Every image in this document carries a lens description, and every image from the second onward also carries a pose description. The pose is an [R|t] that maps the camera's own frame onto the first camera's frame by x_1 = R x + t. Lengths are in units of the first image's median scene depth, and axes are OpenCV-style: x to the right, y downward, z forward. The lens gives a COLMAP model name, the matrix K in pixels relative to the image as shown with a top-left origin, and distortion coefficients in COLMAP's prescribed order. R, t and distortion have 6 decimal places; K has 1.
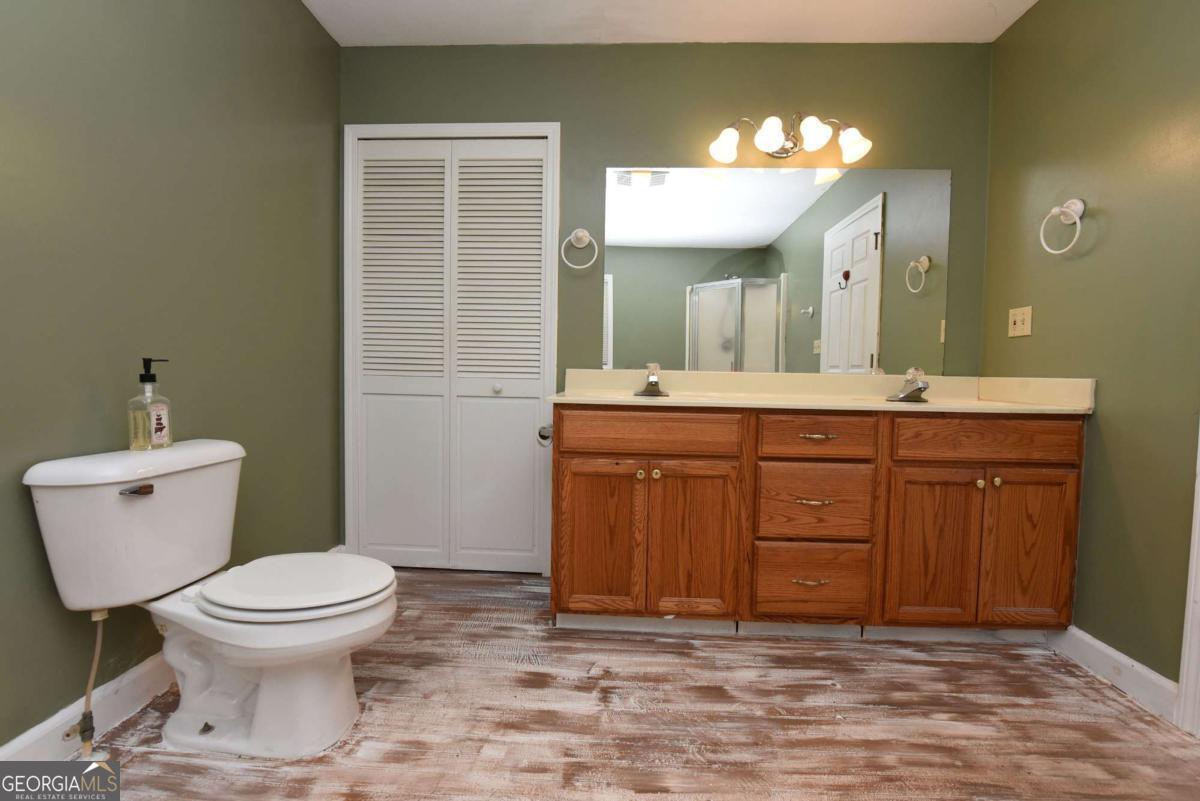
lens RADIAL K [[505.6, 0, 601.8], [0, 505.6, 398.8], [0, 0, 1]] dist [-0.016194, -0.001156]
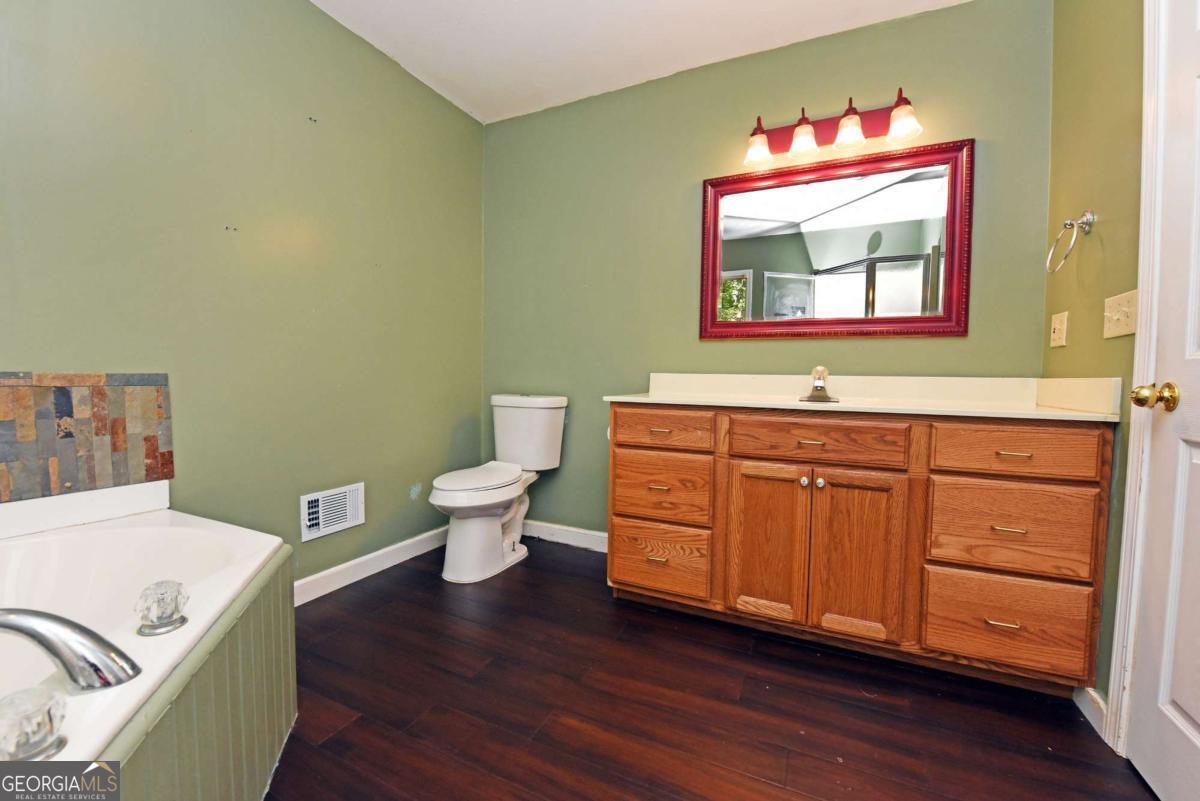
lens RADIAL K [[479.0, 0, 610.4], [0, 479.0, 397.5], [0, 0, 1]] dist [-0.015931, -0.001728]
pose [[0.920433, 0.013471, -0.390667, 0.114396], [-0.018079, 0.999804, -0.008119, 0.002735], [0.390481, 0.014535, 0.920496, -0.000408]]
